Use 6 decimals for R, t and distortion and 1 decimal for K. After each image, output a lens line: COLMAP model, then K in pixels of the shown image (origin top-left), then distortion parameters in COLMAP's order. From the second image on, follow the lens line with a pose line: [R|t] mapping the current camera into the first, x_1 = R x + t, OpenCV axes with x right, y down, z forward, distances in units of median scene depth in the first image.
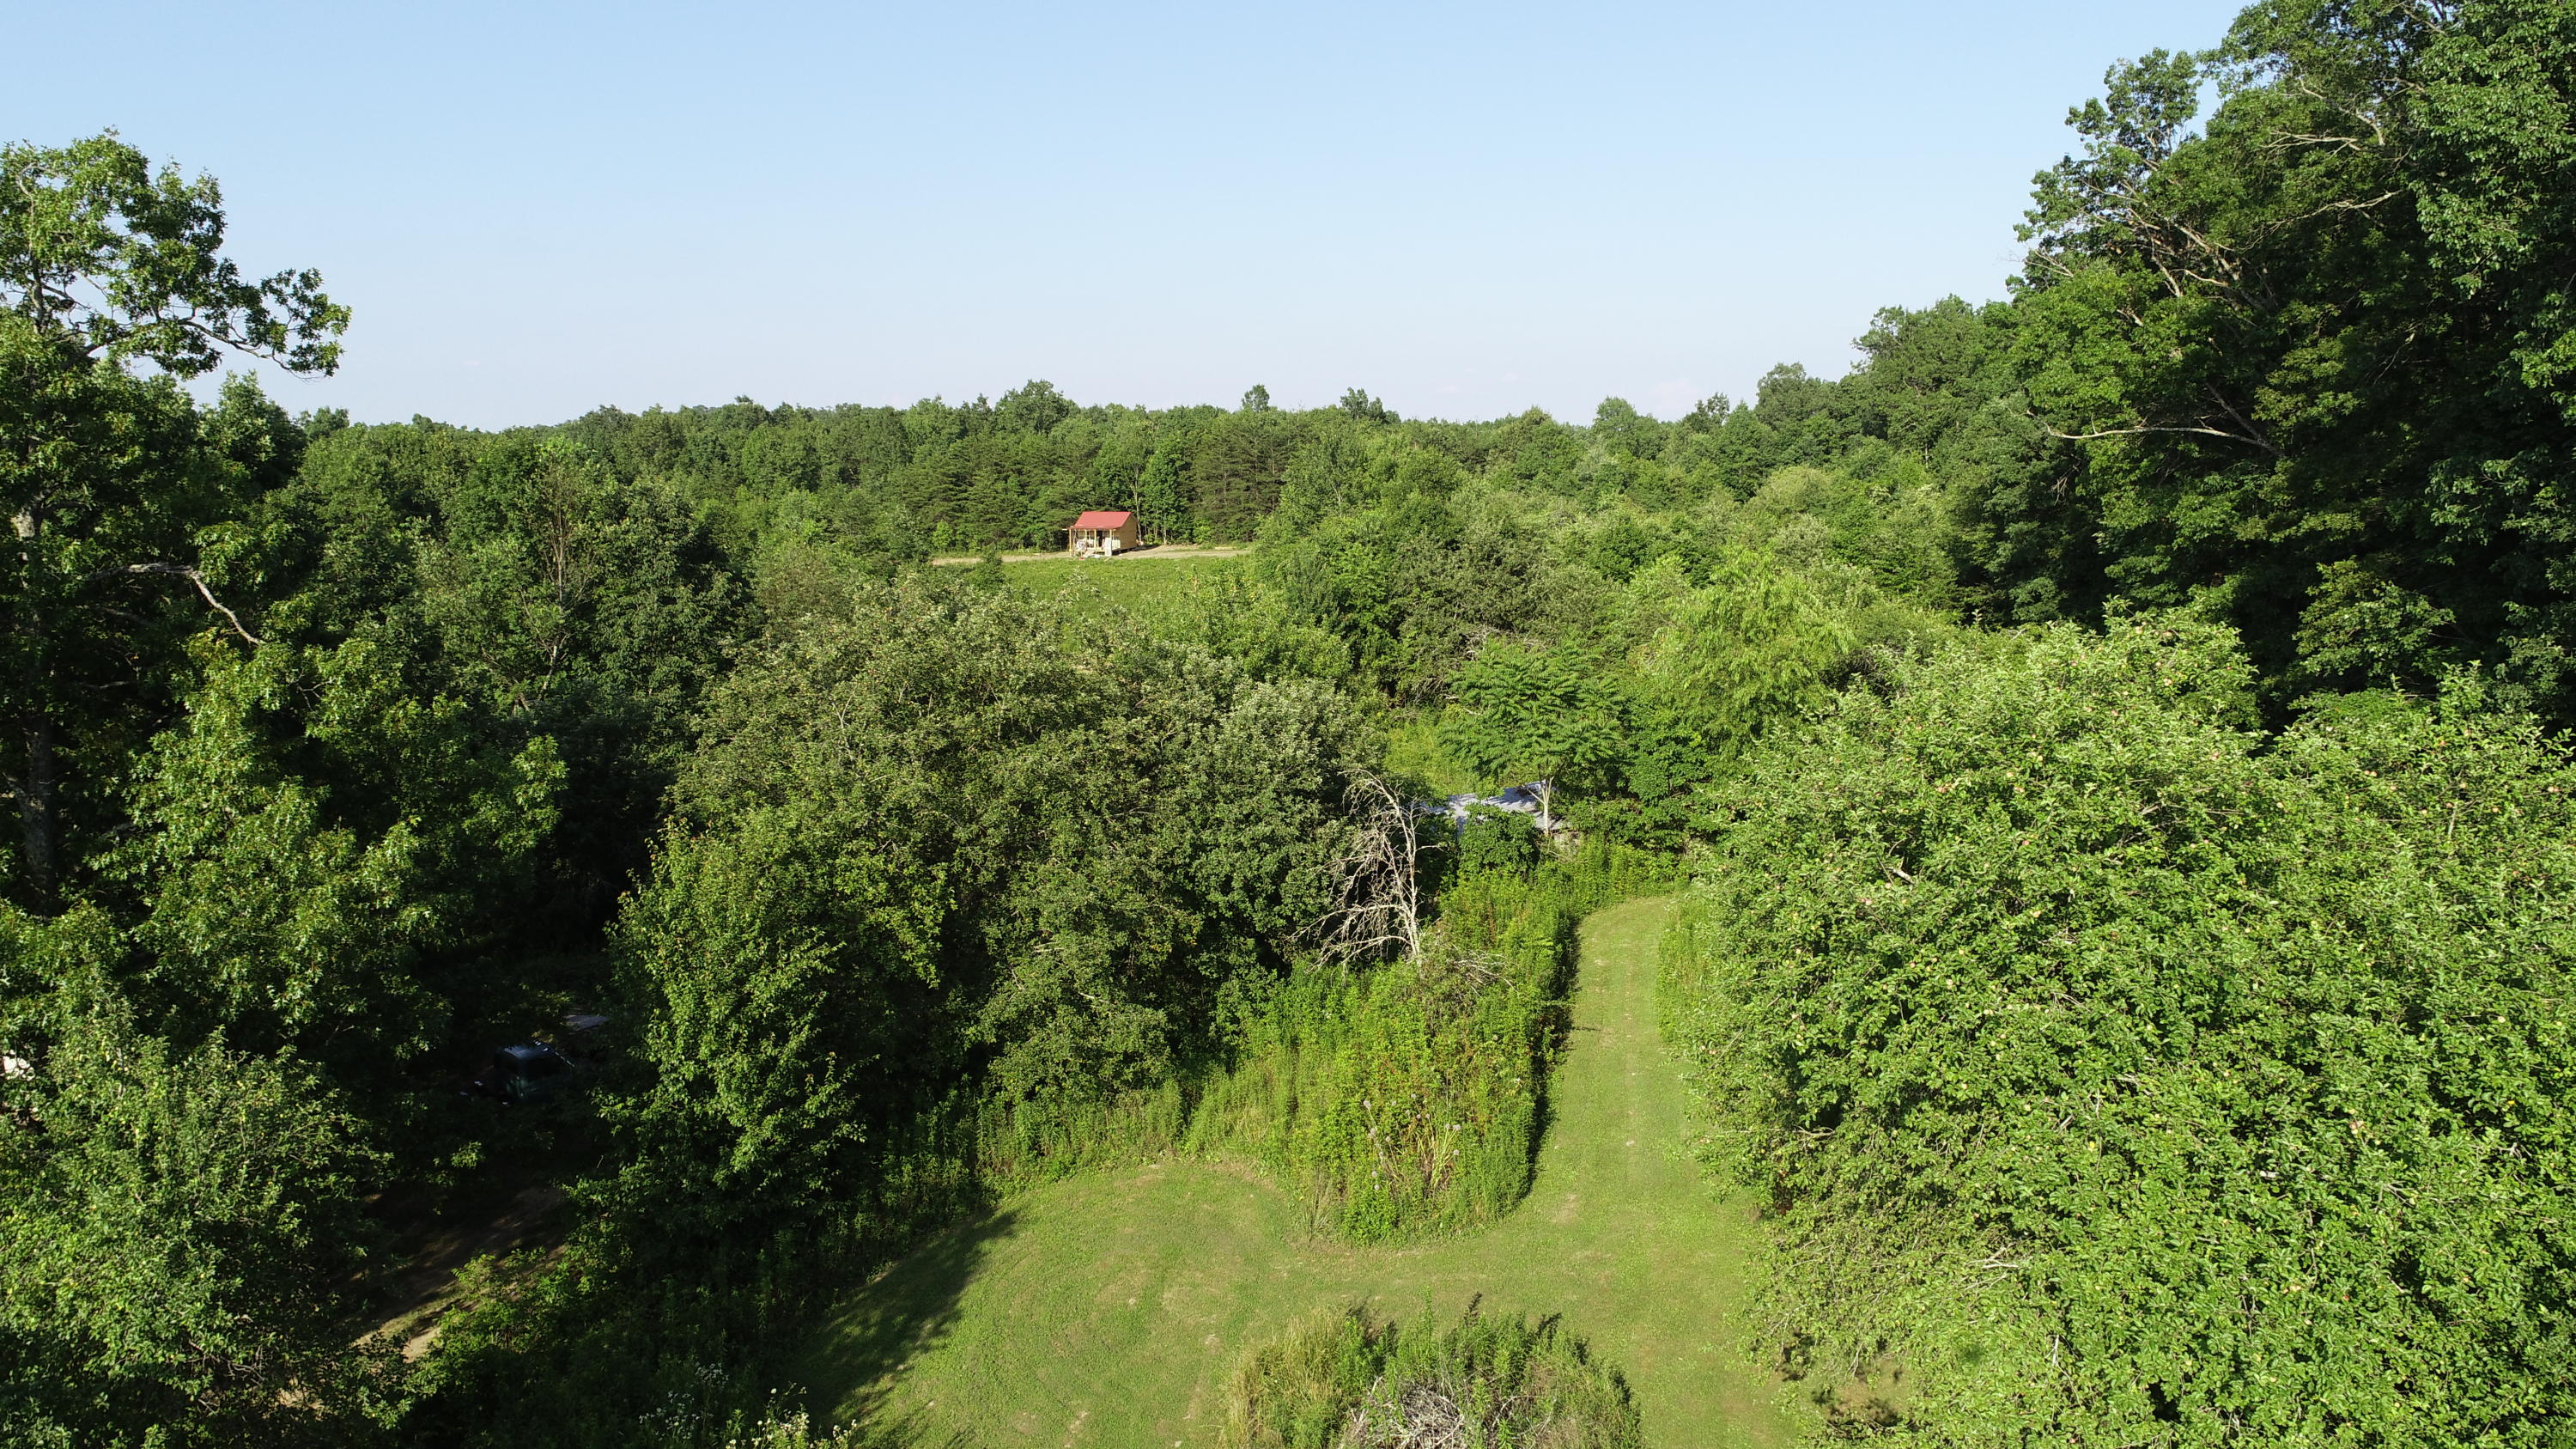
lens RADIAL K [[1731.9, 0, 1291.8], [0, 1731.9, 732.2], [0, 0, 1]] dist [0.000855, 0.000730]
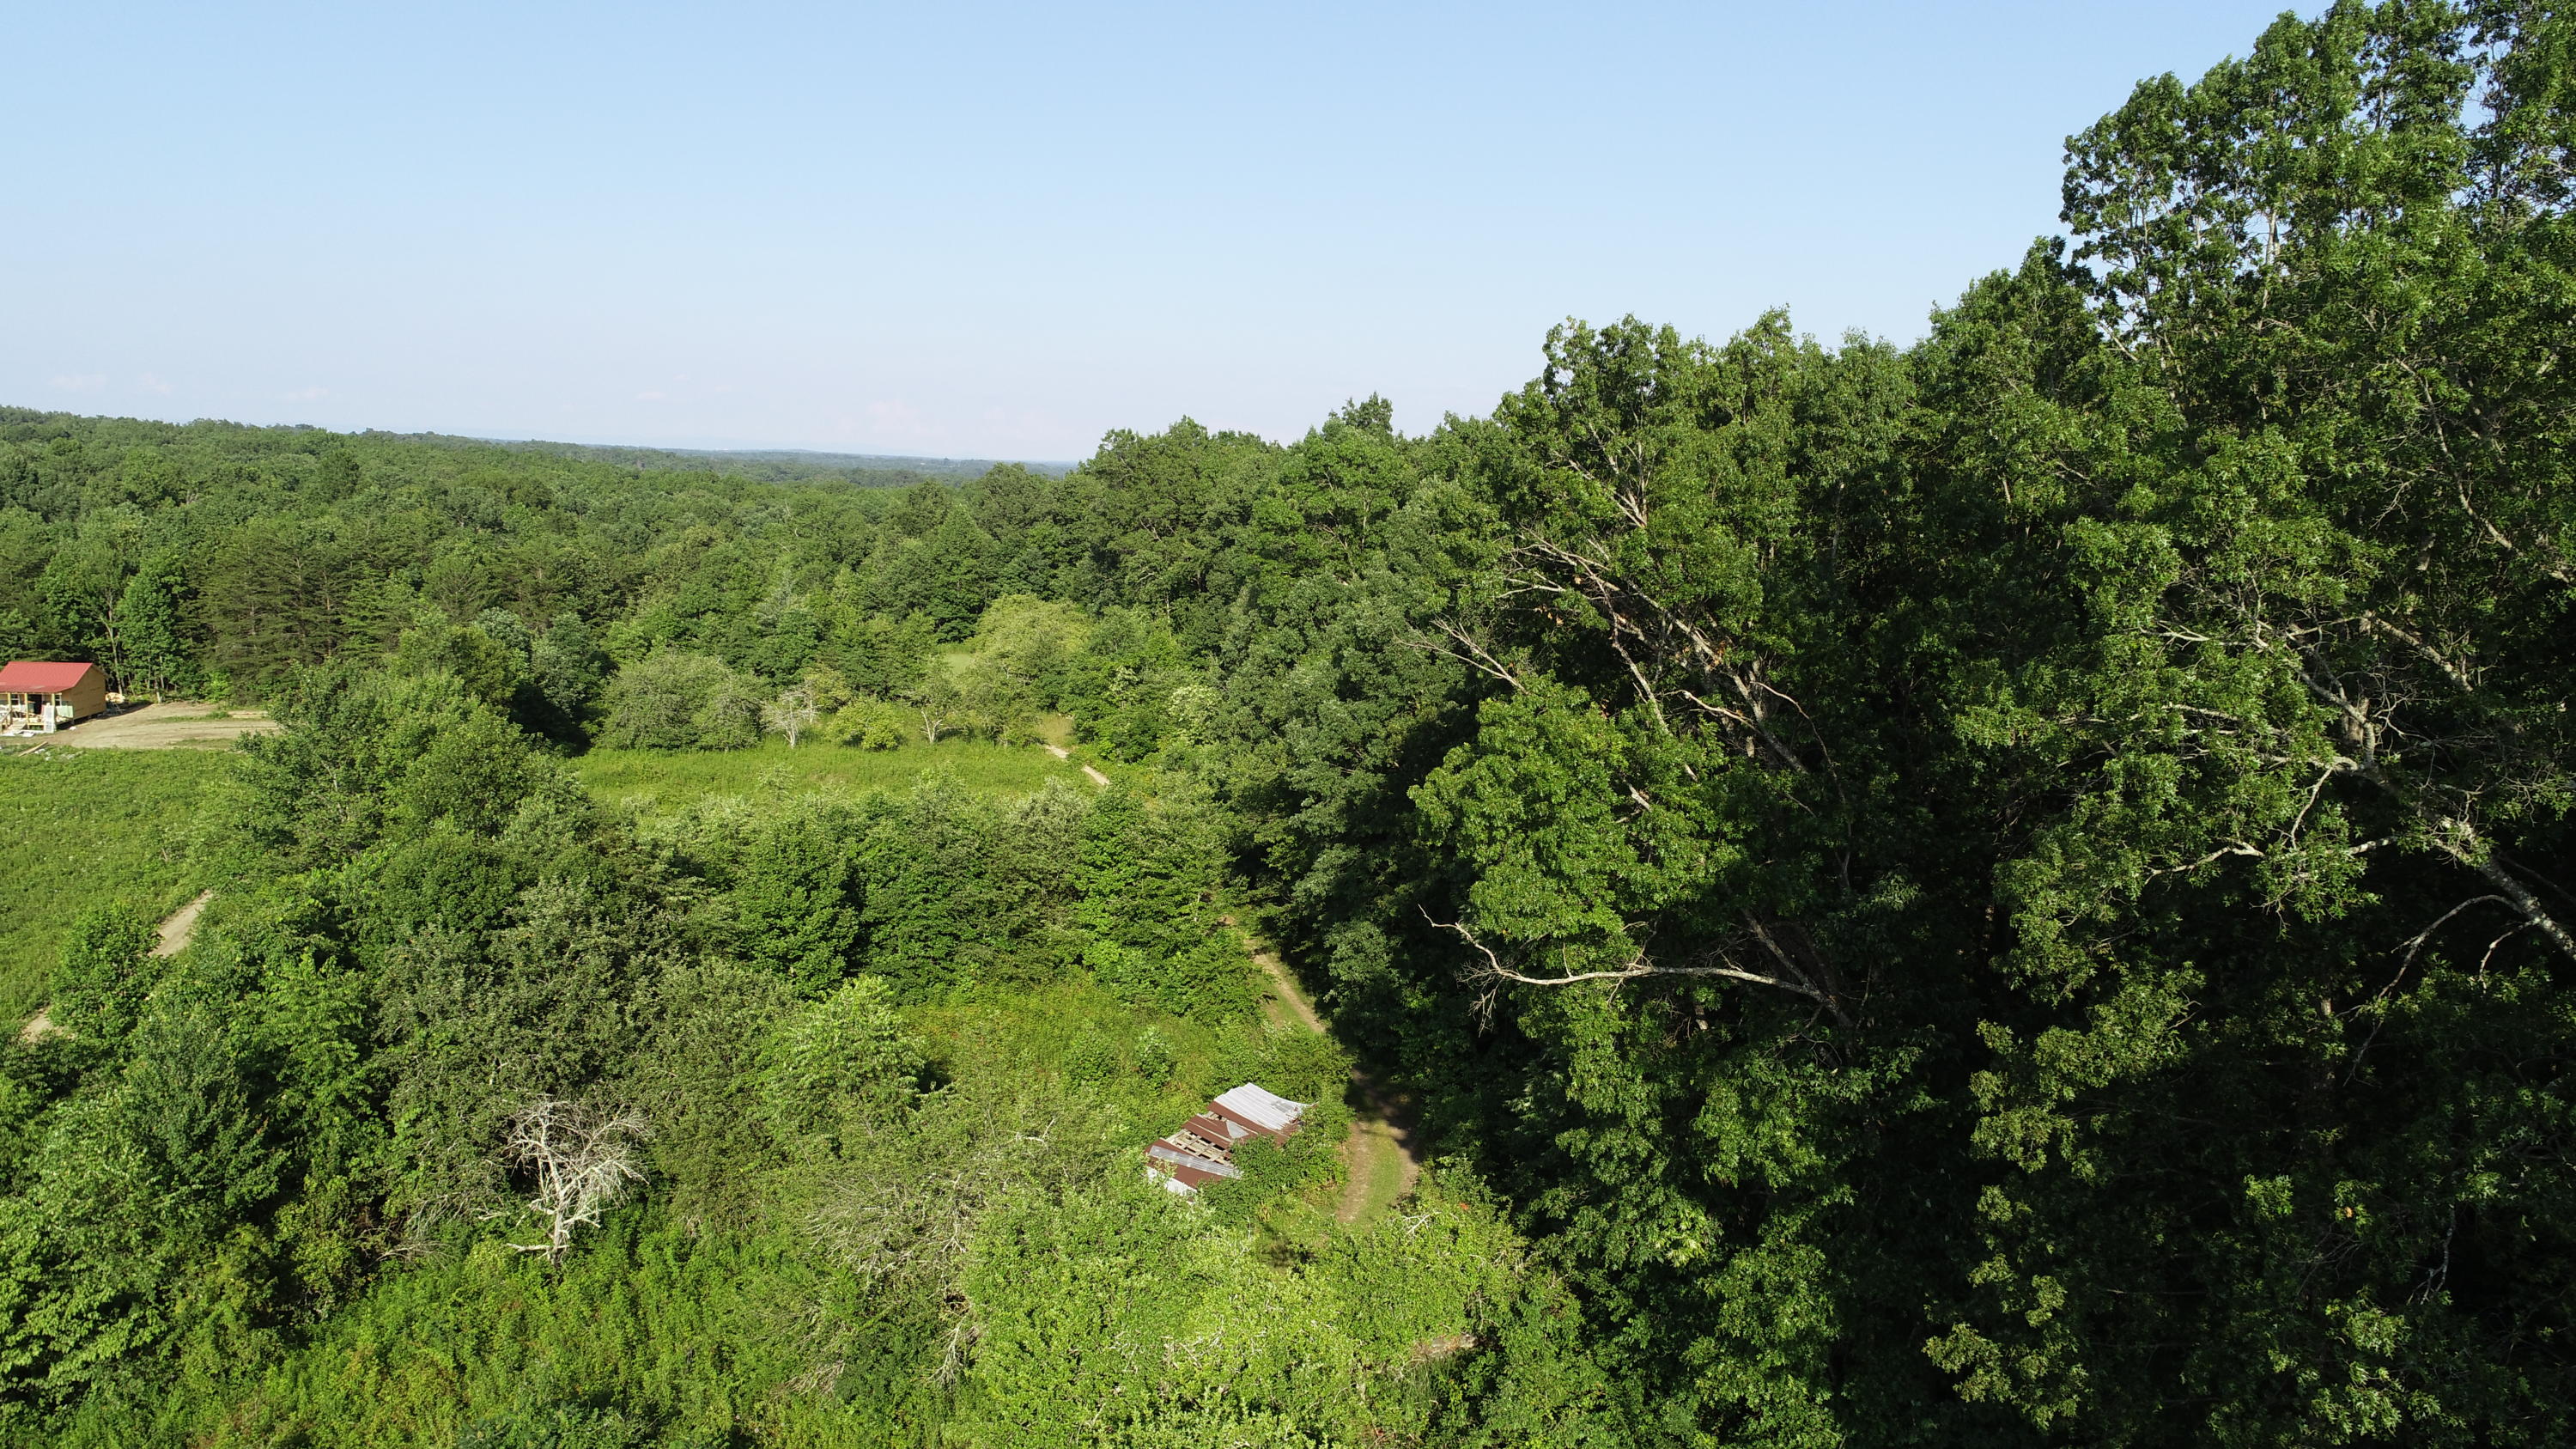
lens RADIAL K [[1731.9, 0, 1297.3], [0, 1731.9, 721.5], [0, 0, 1]] dist [0.000855, 0.000730]
pose [[0.902488, -0.019014, 0.430295, 0.090746], [0.026576, 0.999580, -0.011570, -0.174132], [-0.429894, 0.021878, 0.902614, 0.351495]]
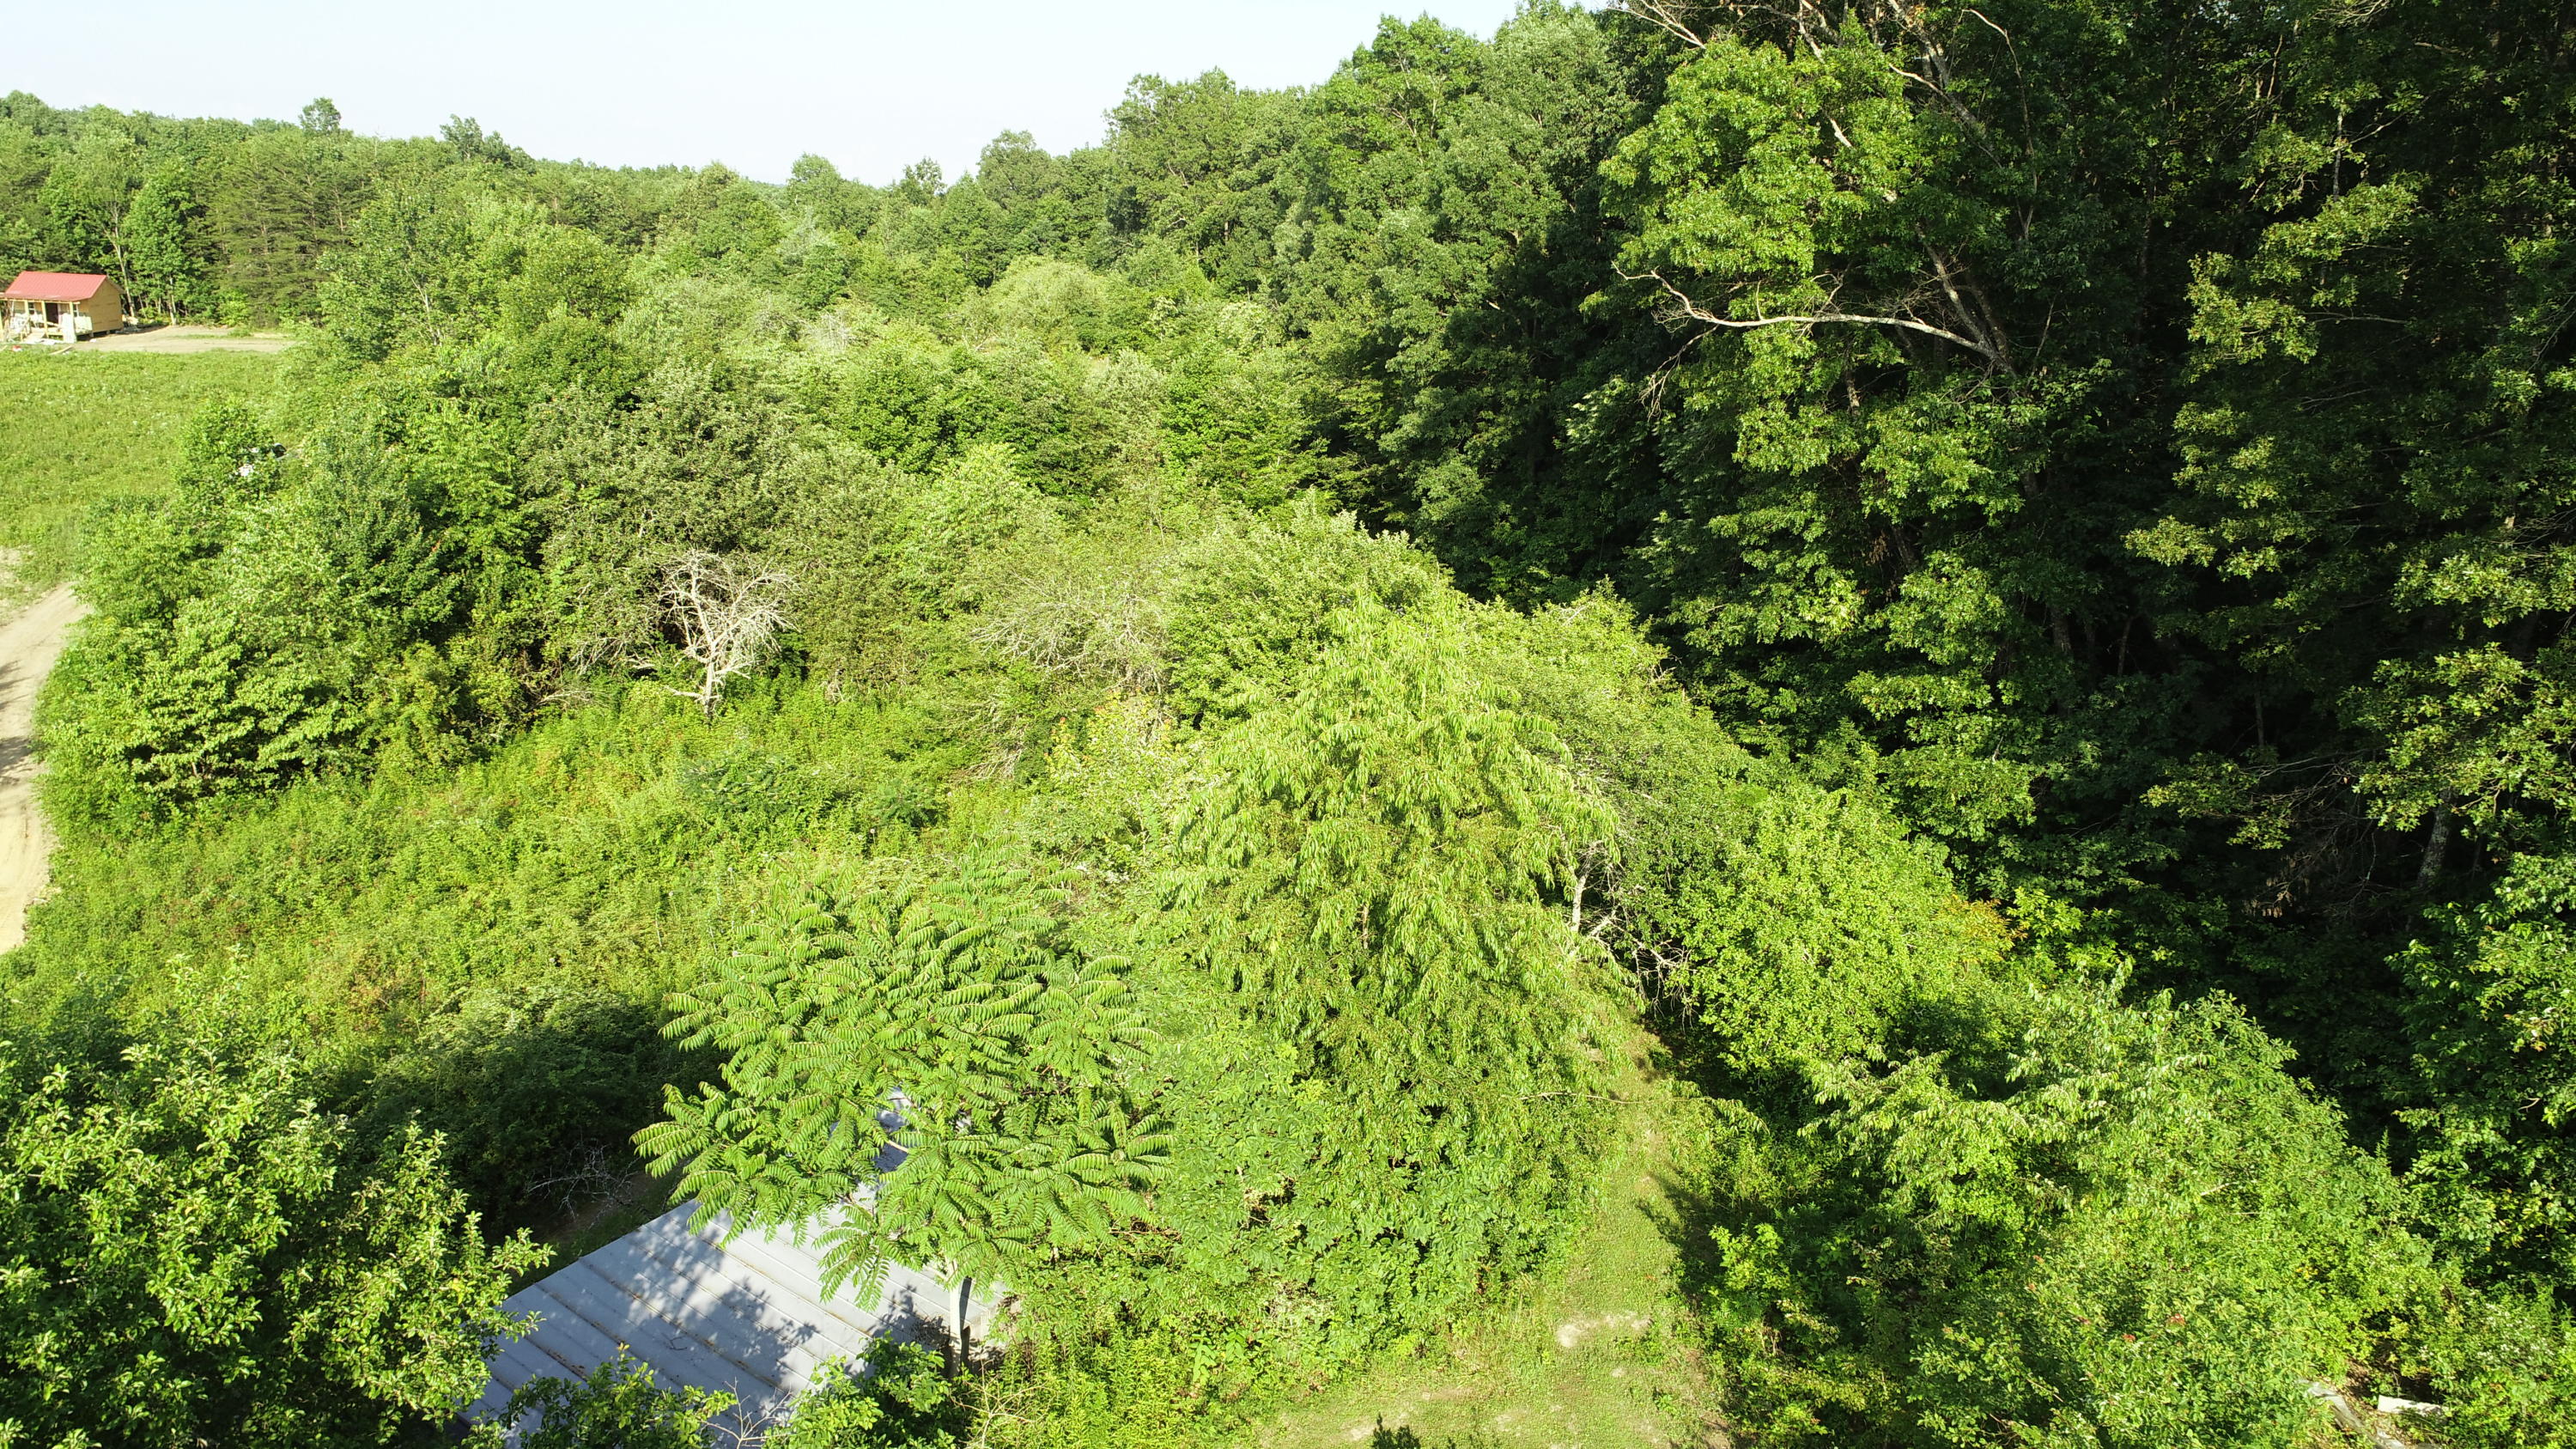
lens RADIAL K [[1731.9, 0, 1298.8], [0, 1731.9, 731.1], [0, 0, 1]] dist [0.000855, 0.000730]
pose [[0.895056, -0.066813, 0.440919, 0.028889], [0.008659, 0.991130, 0.132611, -0.076368], [-0.445869, -0.114876, 0.887696, 0.355093]]
